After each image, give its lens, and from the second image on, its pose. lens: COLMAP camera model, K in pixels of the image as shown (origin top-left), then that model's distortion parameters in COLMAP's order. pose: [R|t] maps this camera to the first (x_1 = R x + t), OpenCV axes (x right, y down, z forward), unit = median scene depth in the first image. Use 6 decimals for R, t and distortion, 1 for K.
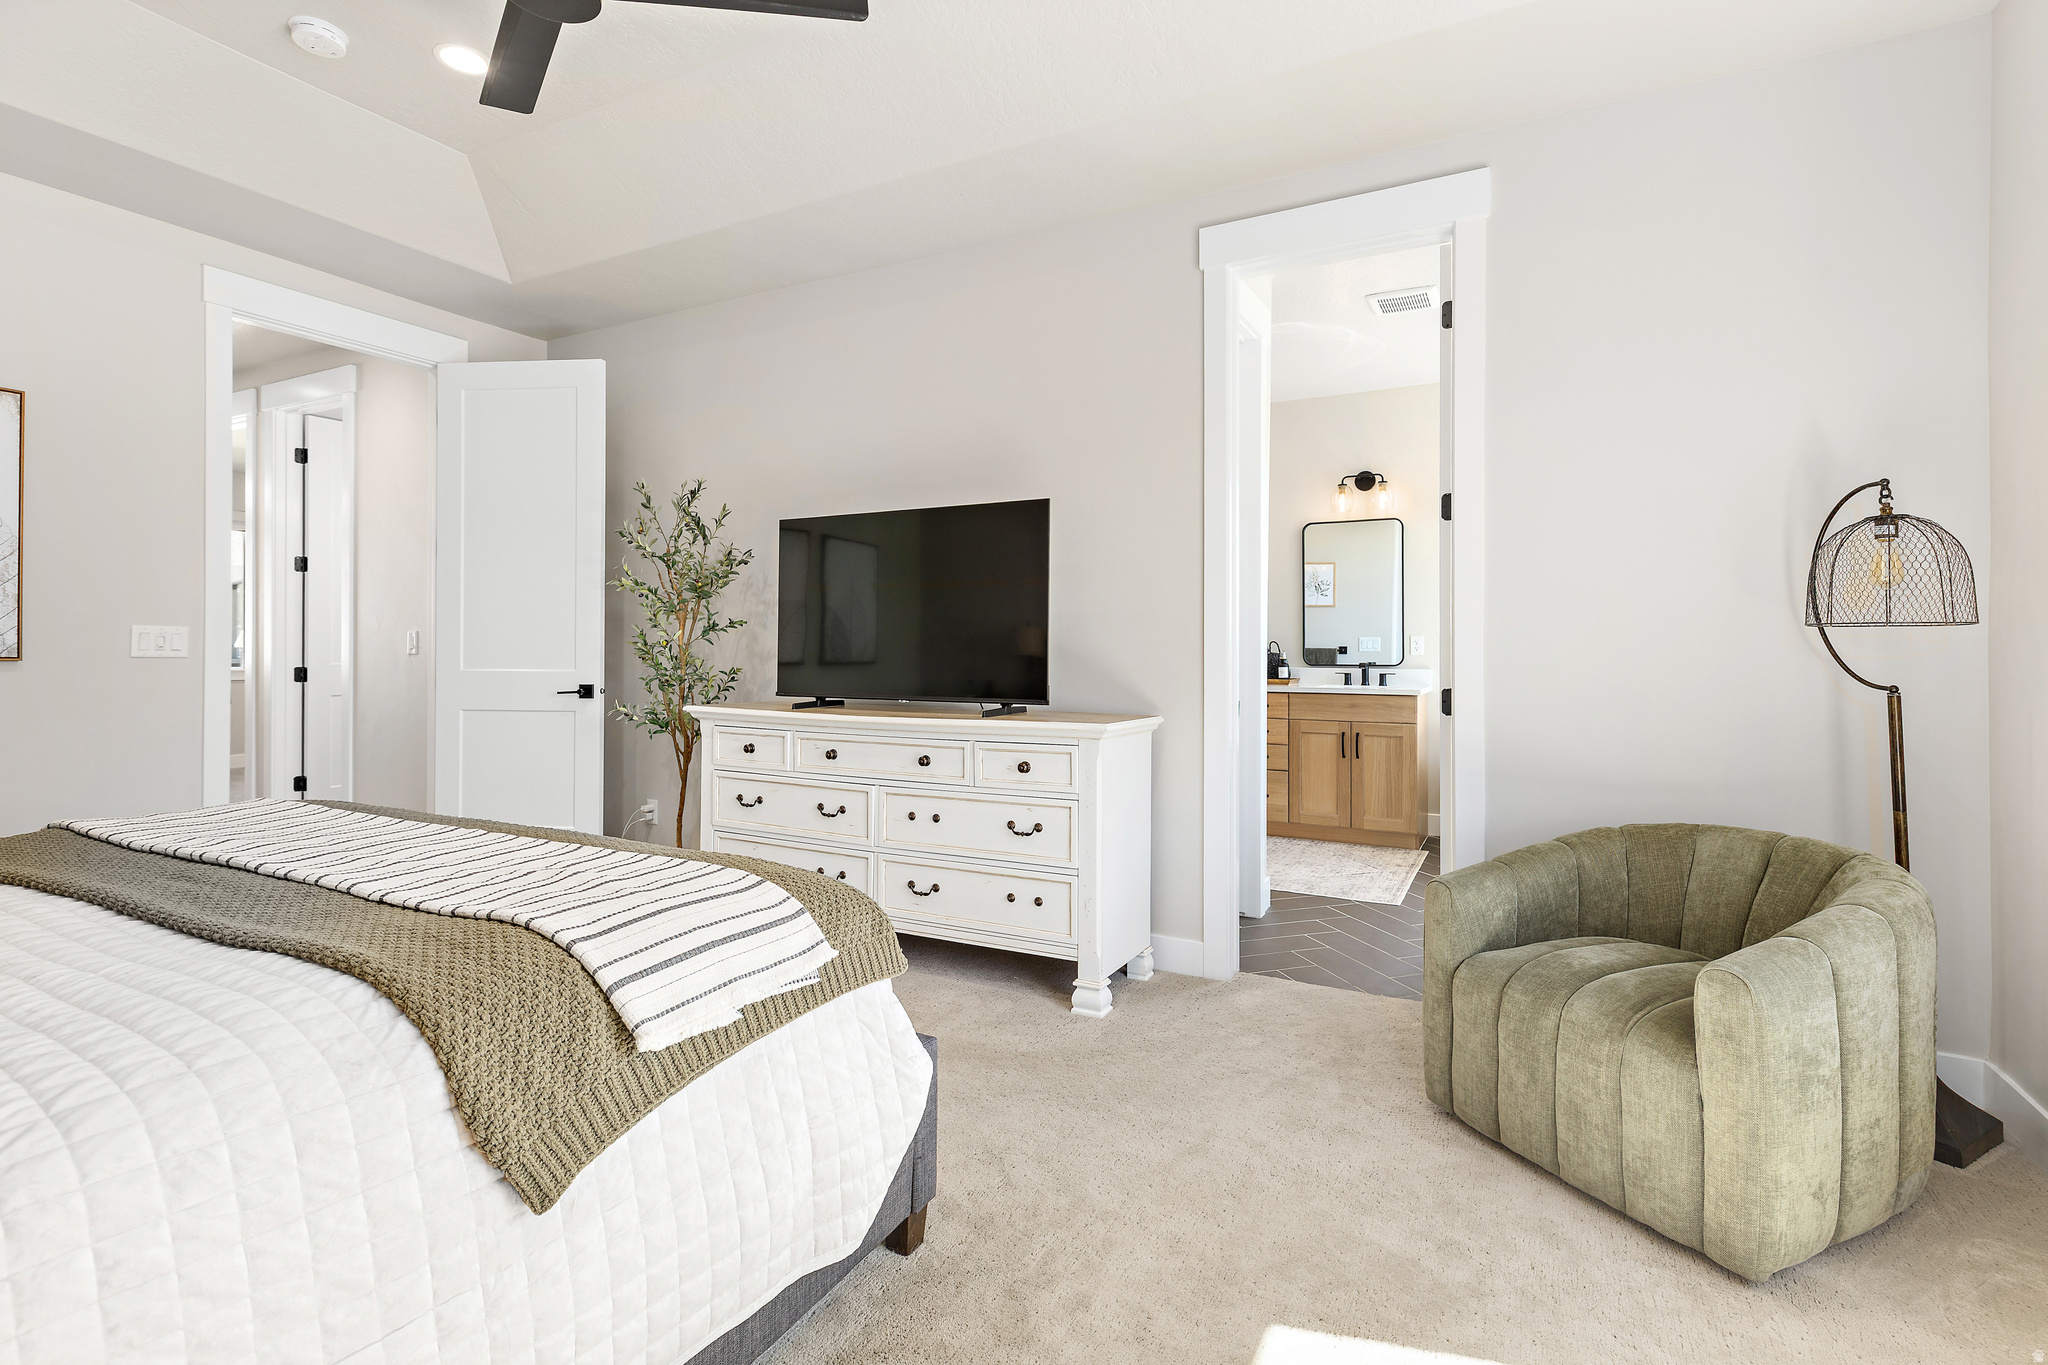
lens RADIAL K [[984.0, 0, 1017.4], [0, 984.0, 673.3], [0, 0, 1]] dist [0.010430, -0.000425]
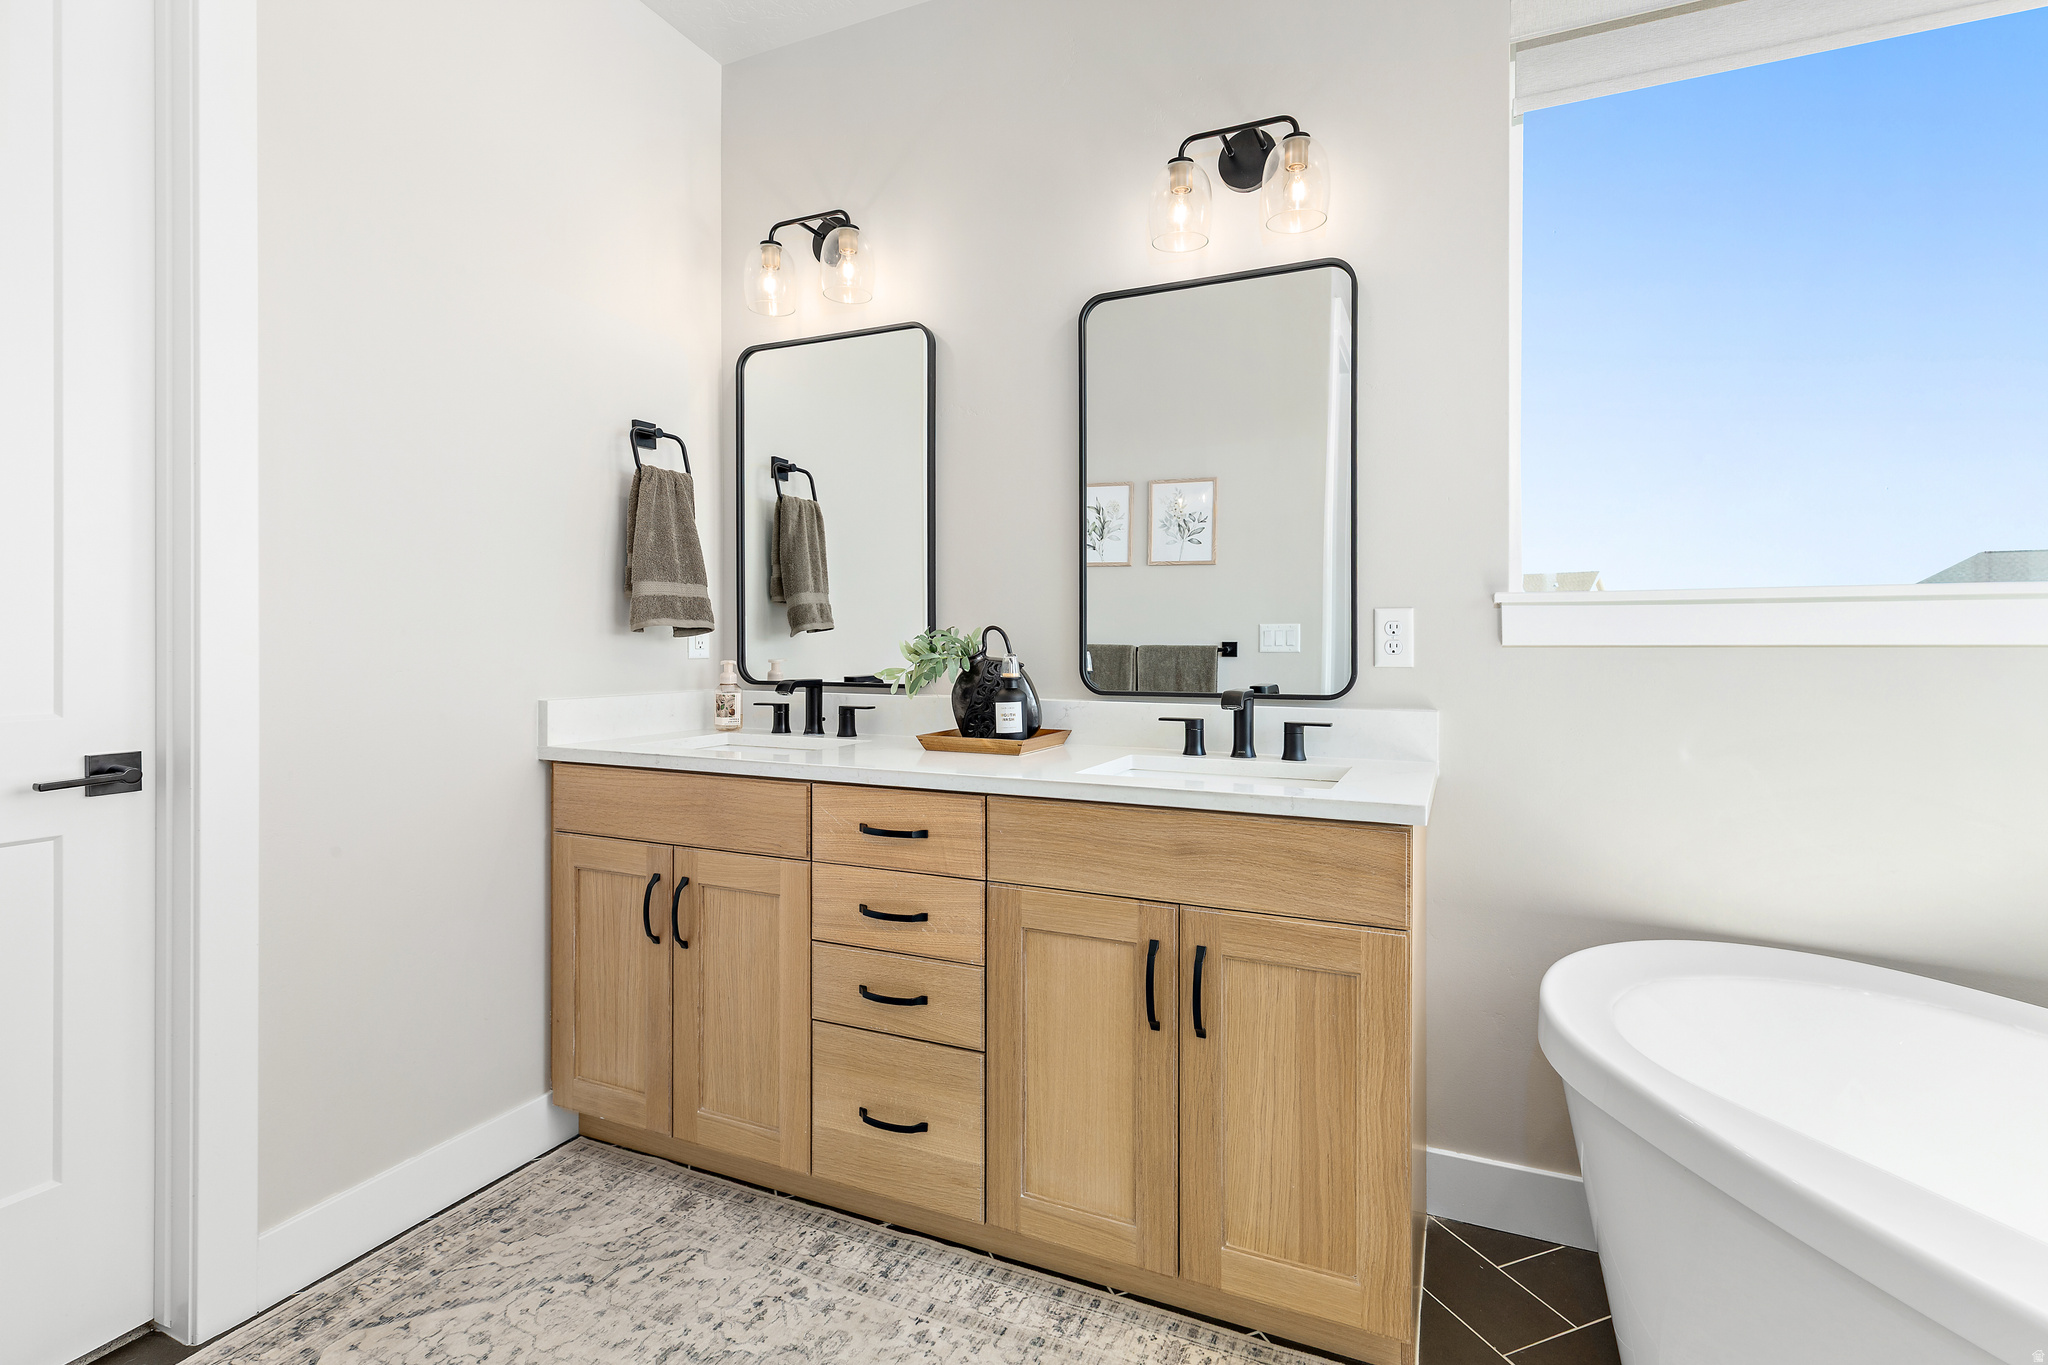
lens RADIAL K [[984.0, 0, 1023.7], [0, 984.0, 675.2], [0, 0, 1]] dist [0.010430, -0.000425]
pose [[0.997883, 0.000371, 0.065038, 0.260407], [-0.000743, 0.999984, 0.005689, -0.017595], [-0.065035, -0.005726, 0.997867, 0.680931]]
